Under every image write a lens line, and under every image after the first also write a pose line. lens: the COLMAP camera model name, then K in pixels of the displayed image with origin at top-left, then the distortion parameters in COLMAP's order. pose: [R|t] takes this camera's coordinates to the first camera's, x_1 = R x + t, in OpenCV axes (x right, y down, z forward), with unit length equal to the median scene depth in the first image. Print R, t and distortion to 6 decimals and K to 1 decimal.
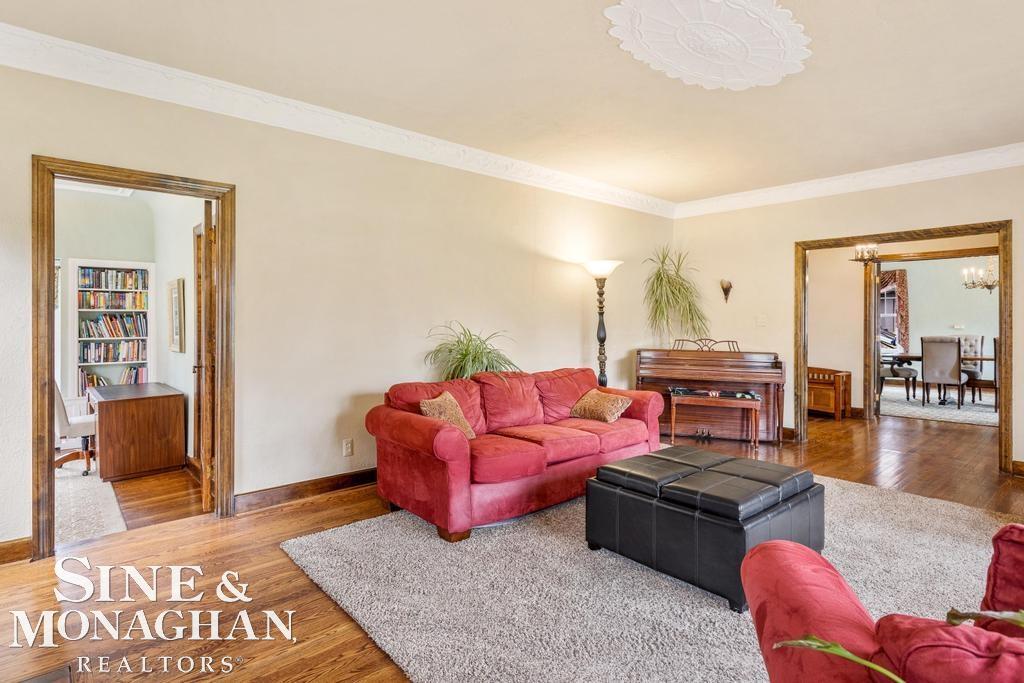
lens RADIAL K [[539.3, 0, 507.2], [0, 539.3, 325.1], [0, 0, 1]] dist [-0.000178, -0.001112]
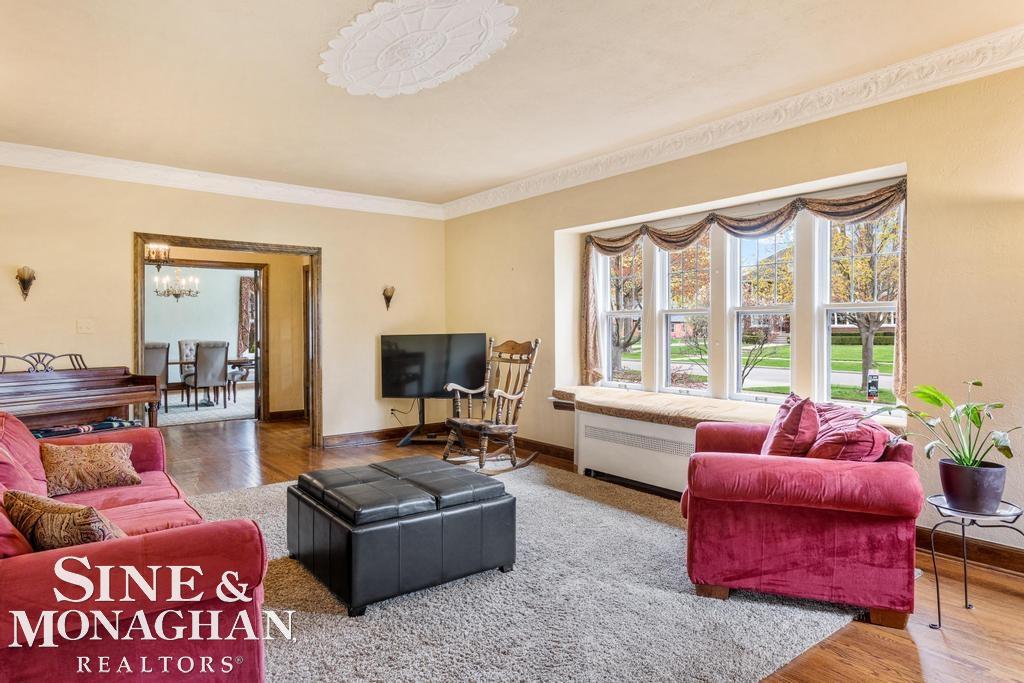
lens RADIAL K [[595.1, 0, 512.0], [0, 595.1, 341.5], [0, 0, 1]] dist [-0.002531, -0.000500]
pose [[0.068245, -0.020982, 0.997448, -0.342869], [0.001578, 0.999780, 0.020923, -0.003455], [-0.997667, 0.000147, 0.068263, 0.355799]]
